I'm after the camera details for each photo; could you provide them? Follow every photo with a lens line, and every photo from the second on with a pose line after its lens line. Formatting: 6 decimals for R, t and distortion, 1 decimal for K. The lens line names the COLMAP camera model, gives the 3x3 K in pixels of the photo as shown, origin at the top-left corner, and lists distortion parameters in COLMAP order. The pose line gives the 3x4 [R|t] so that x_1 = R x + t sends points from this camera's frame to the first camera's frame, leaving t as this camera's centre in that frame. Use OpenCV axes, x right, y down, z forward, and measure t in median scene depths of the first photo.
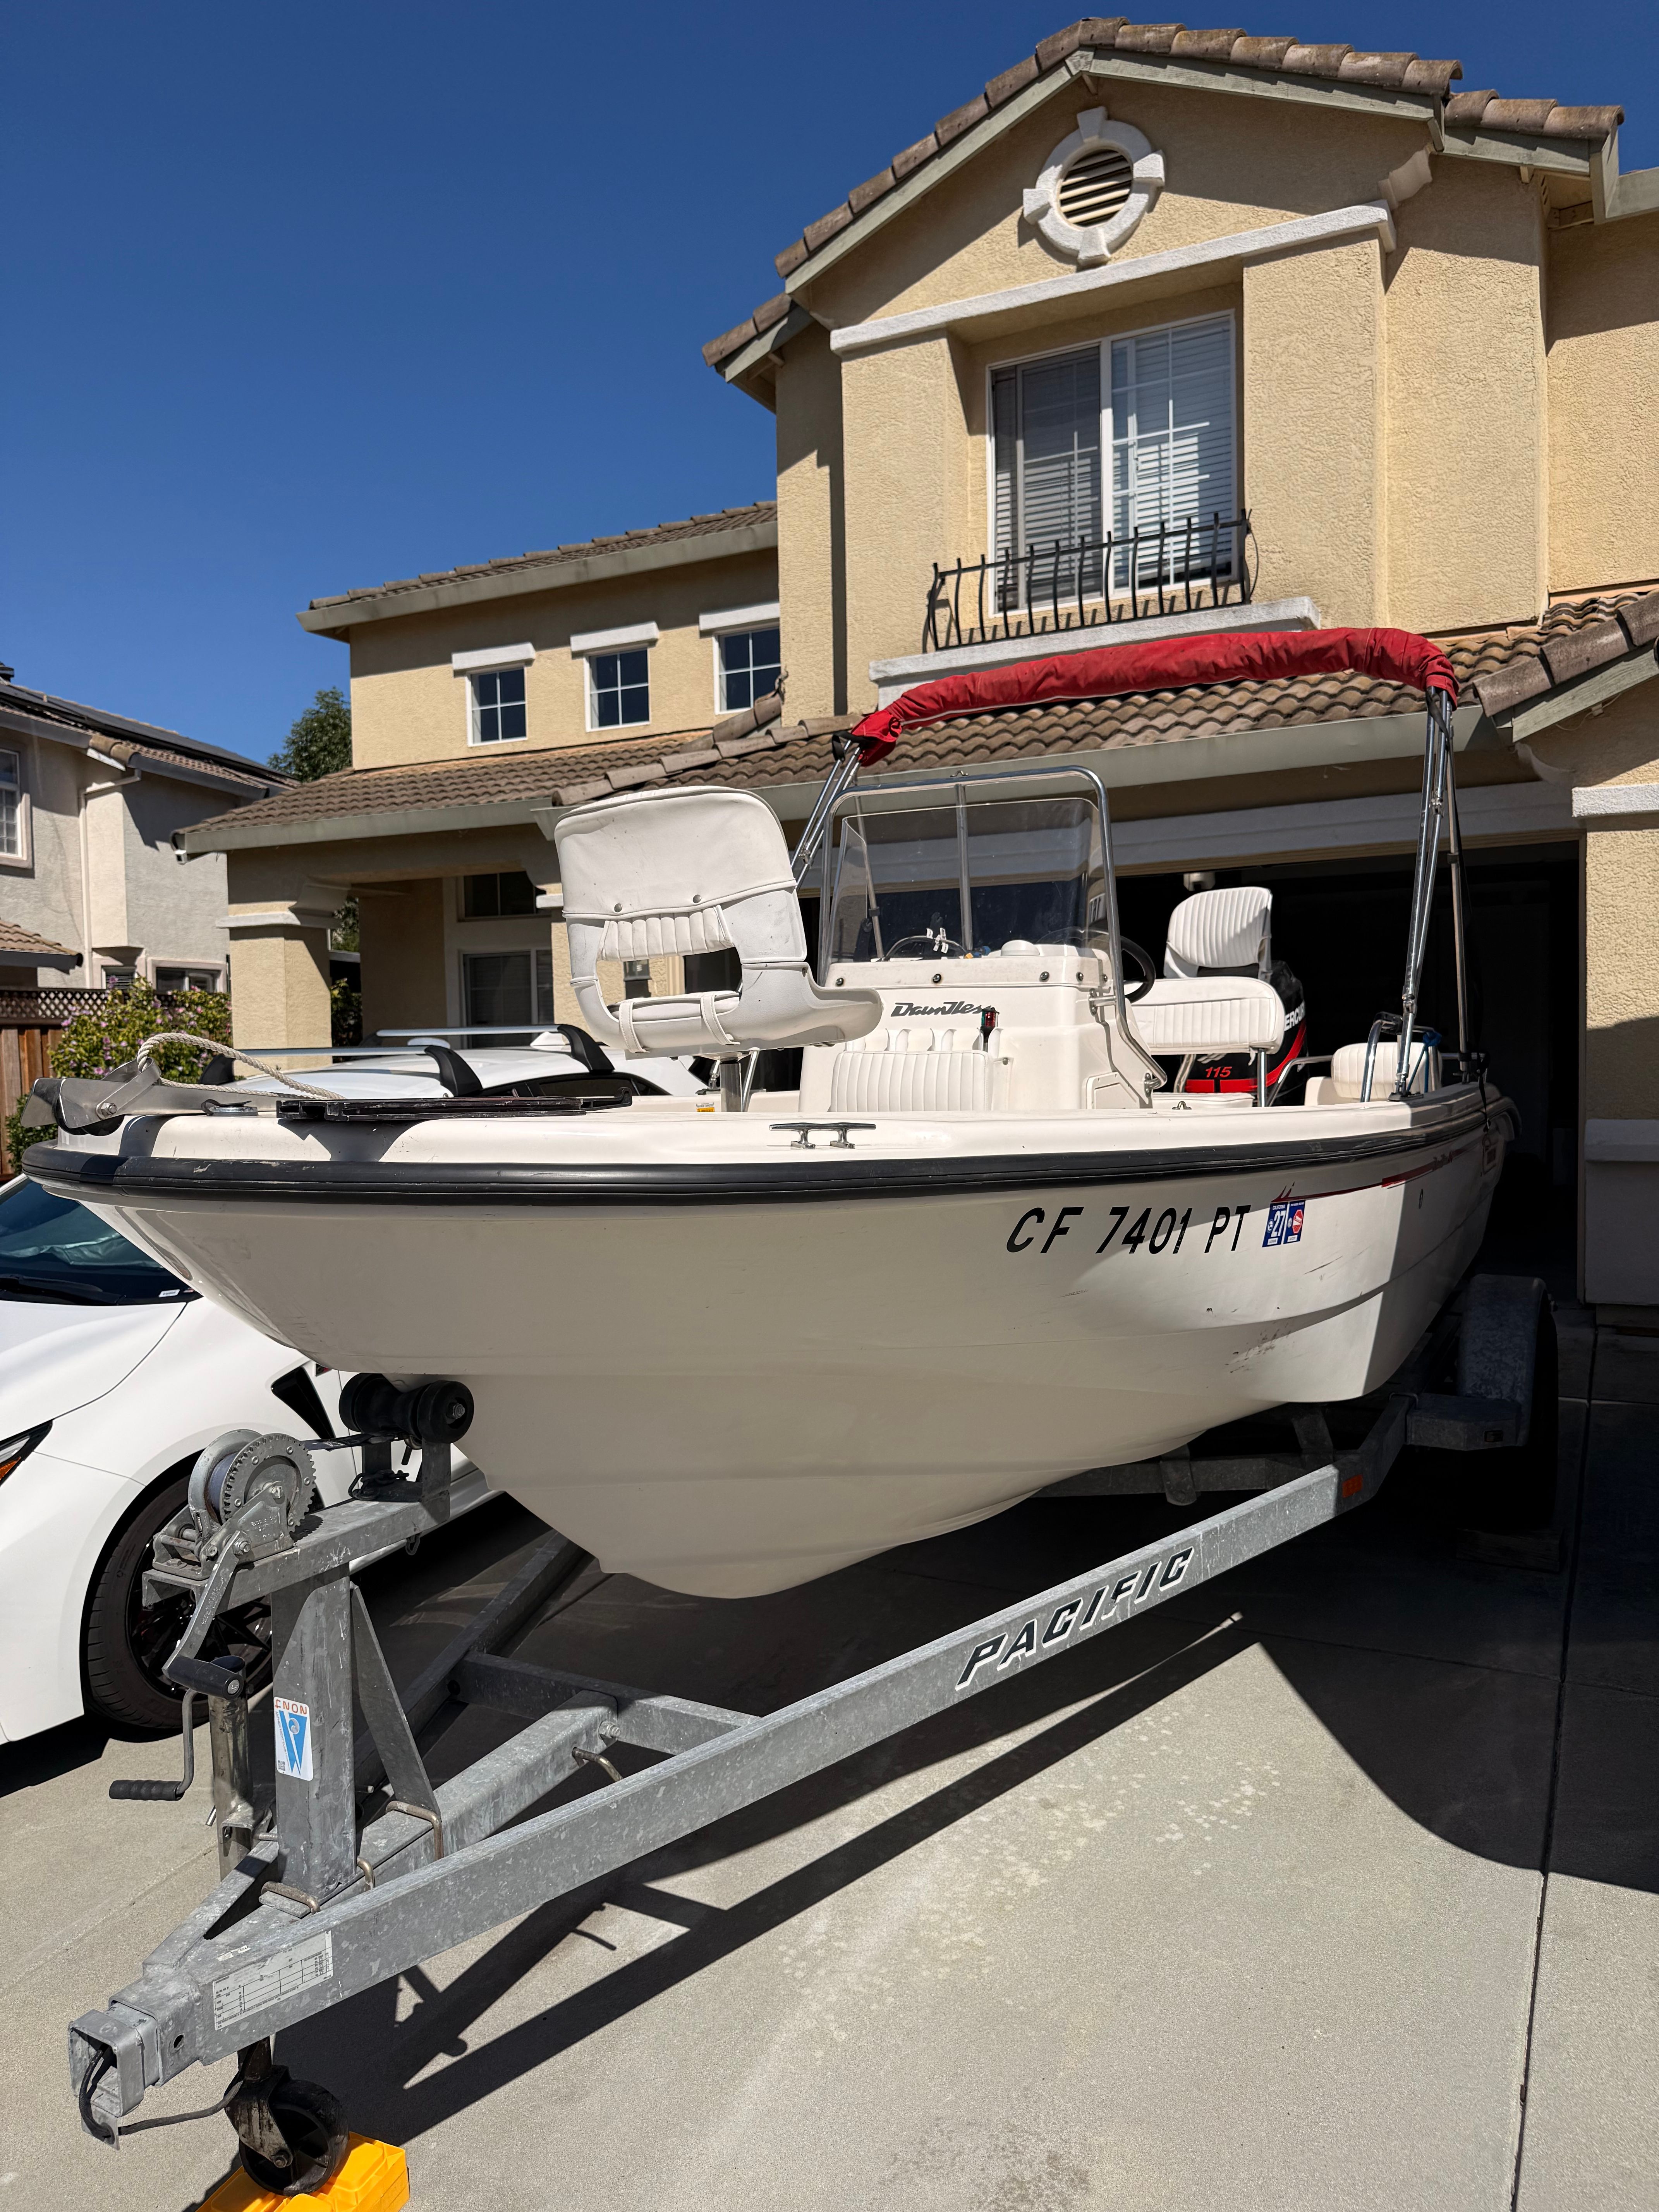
lens RADIAL K [[1581.9, 0, 830.4], [0, 1581.9, 1112.9], [0, 0, 1]] dist [0.126278, -0.240231]
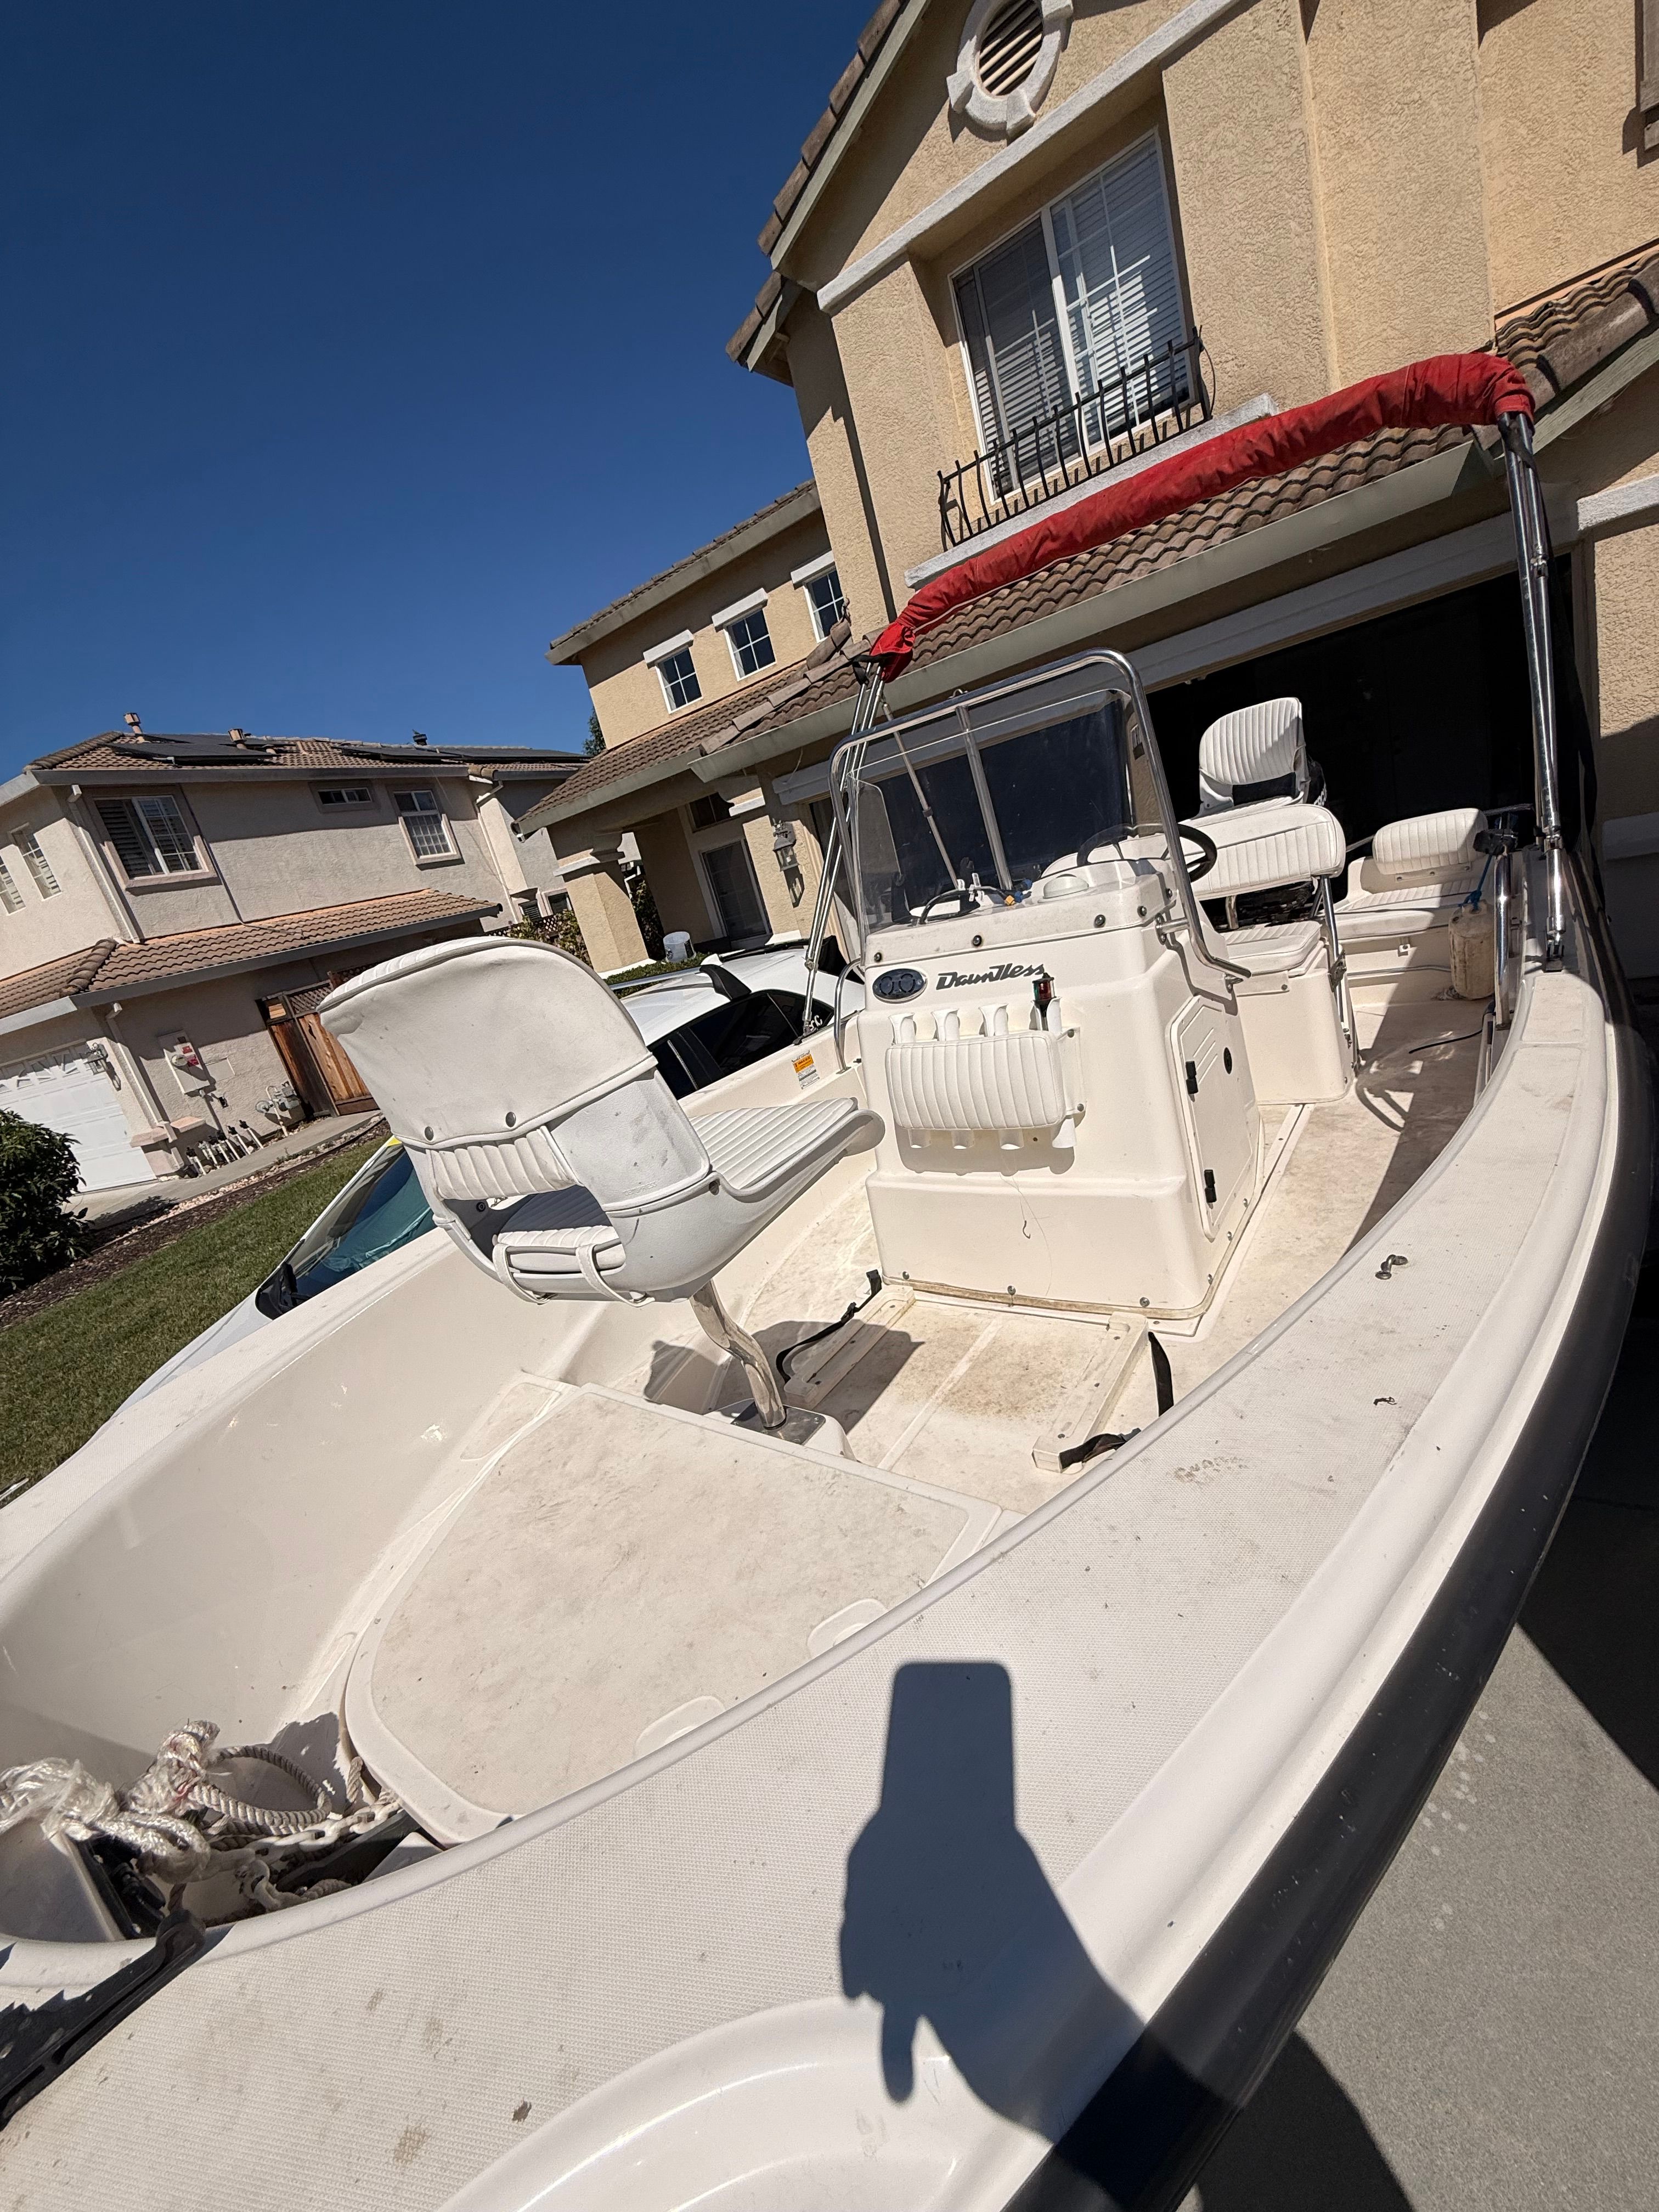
lens RADIAL K [[891.9, 0, 829.5], [0, 891.9, 1106.0], [0, 0, 1]] dist [0.000541, -0.000078]
pose [[0.960833, -0.190709, -0.201070, 0.030151], [0.234735, 0.945731, 0.224705, -0.055323], [0.147305, -0.263102, 0.953456, 0.204903]]
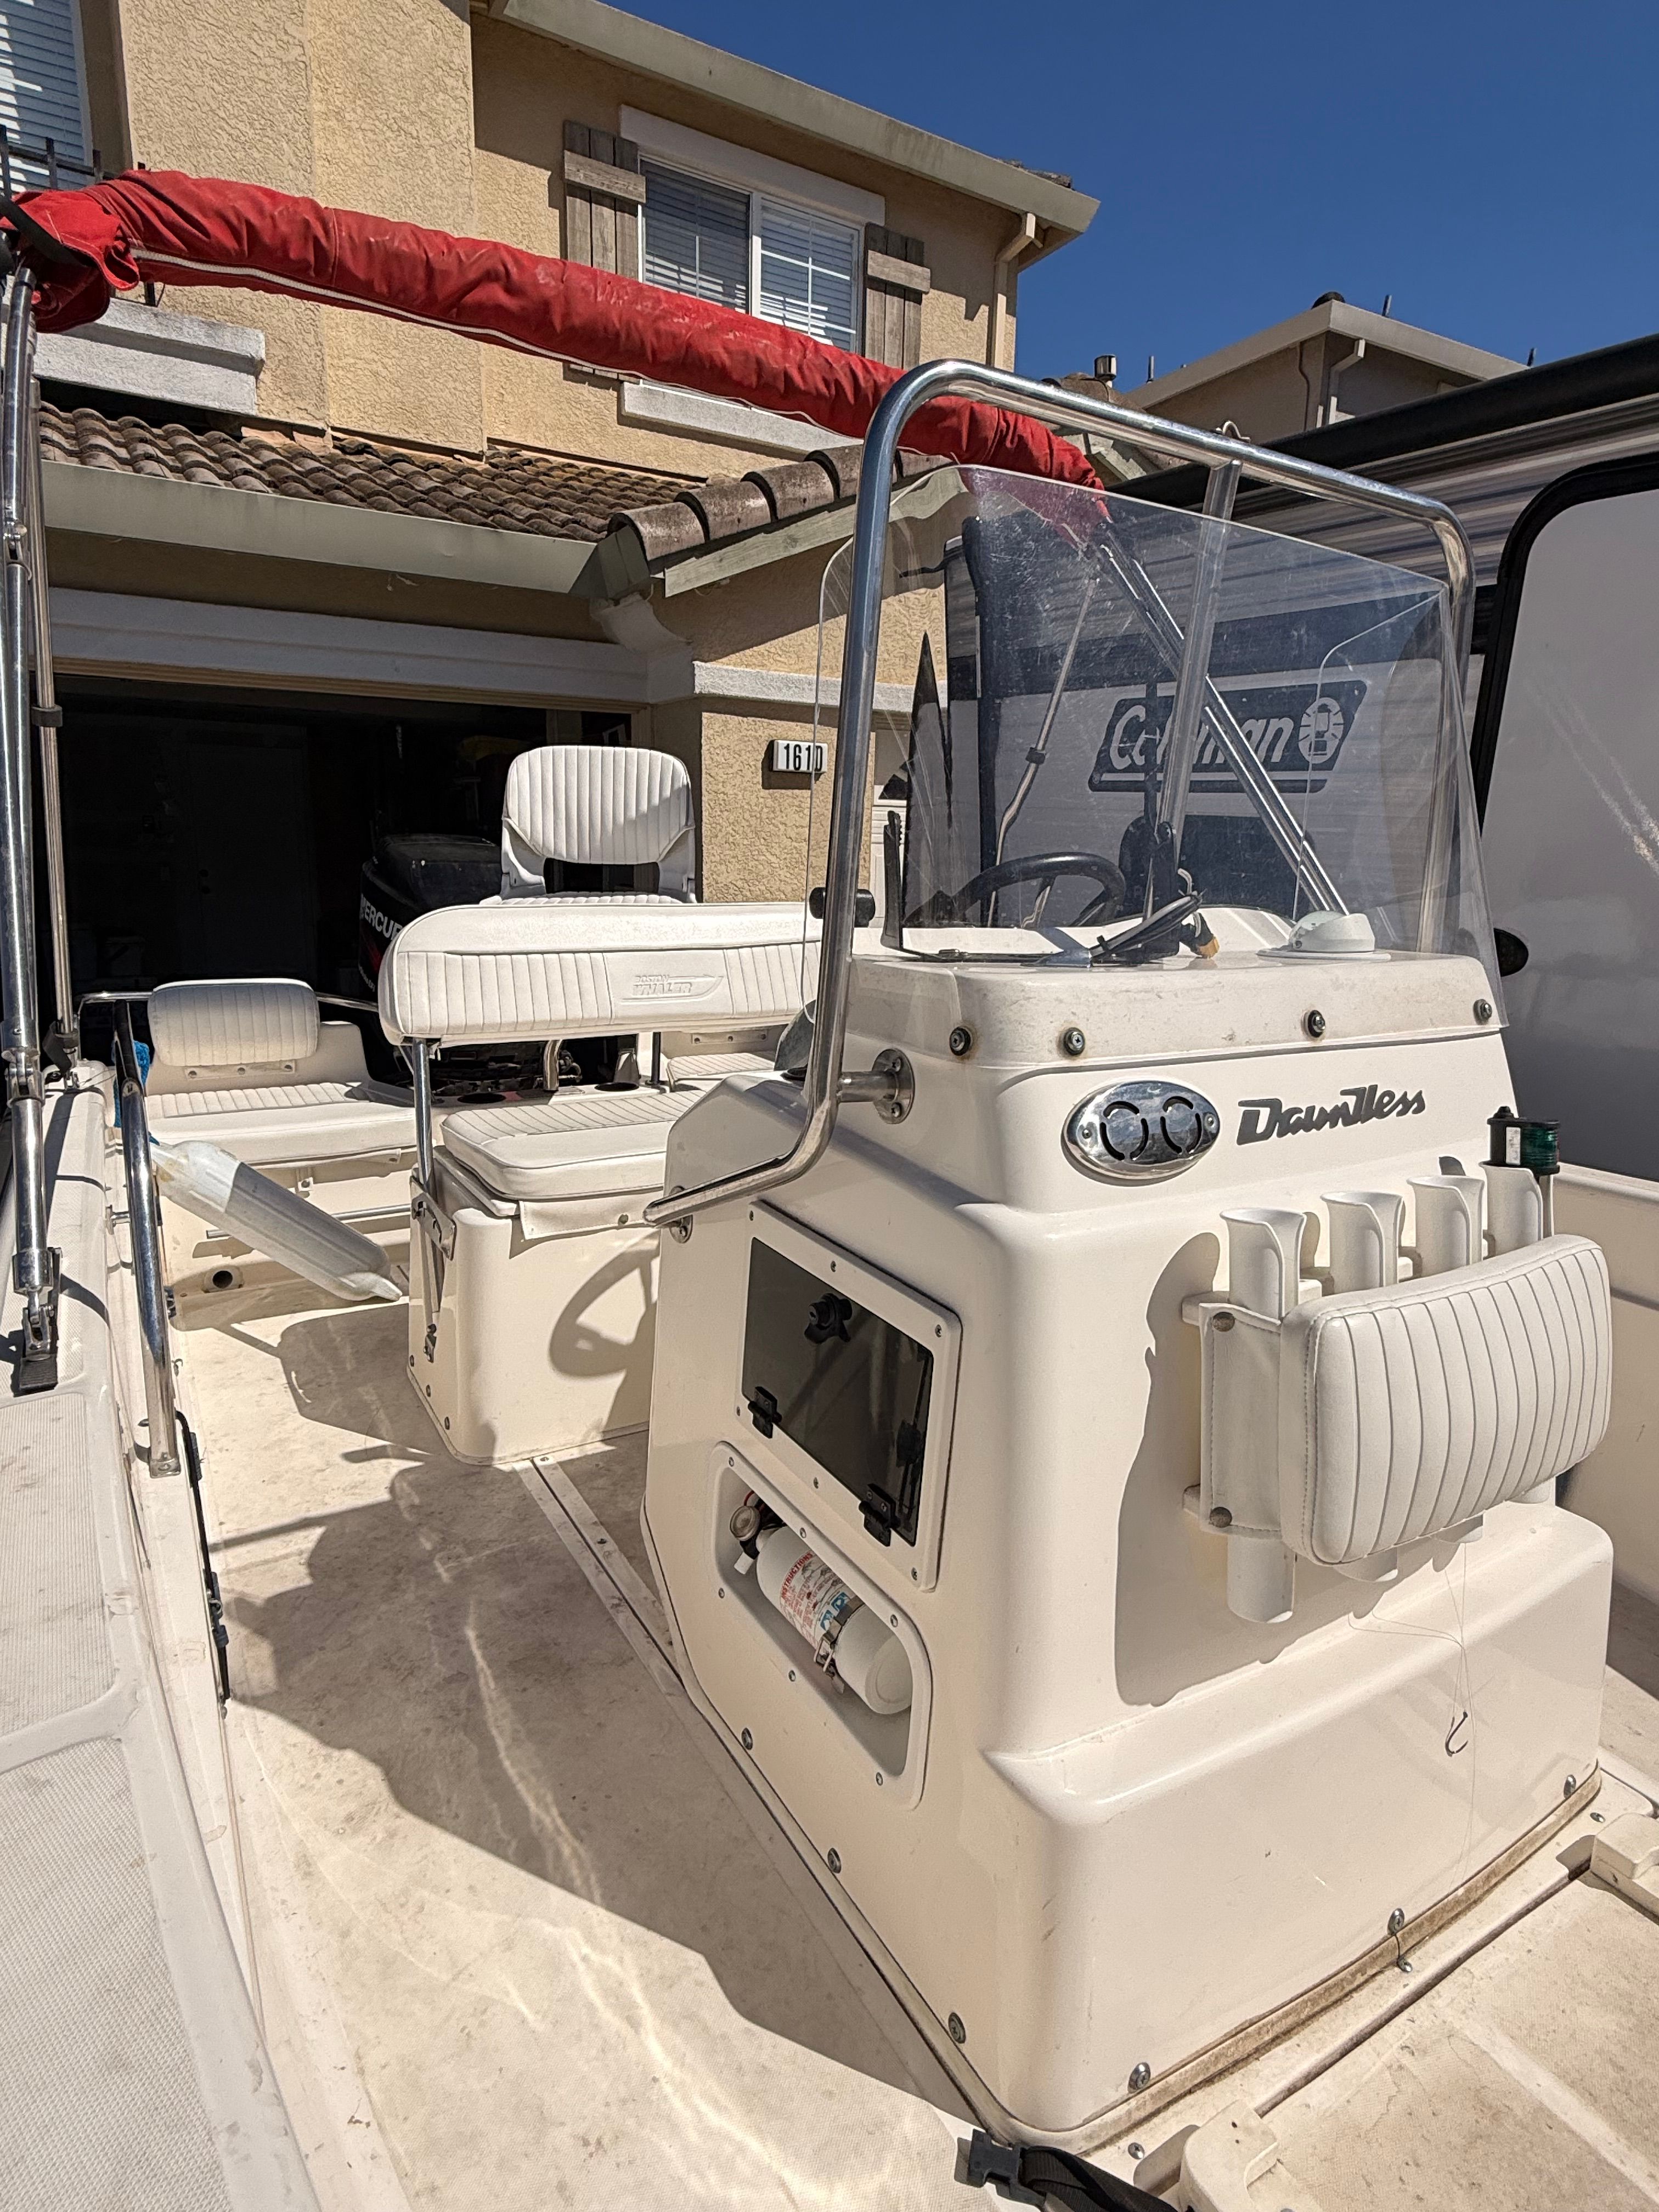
lens RADIAL K [[1193.5, 0, 829.6], [0, 1193.5, 1096.5], [0, 0, 1]] dist [0.000438, -0.000497]
pose [[0.507126, -0.150466, 0.848636, -0.093903], [0.010719, 0.985668, 0.168356, -0.049253], [-0.861805, -0.076281, 0.501471, 0.408543]]
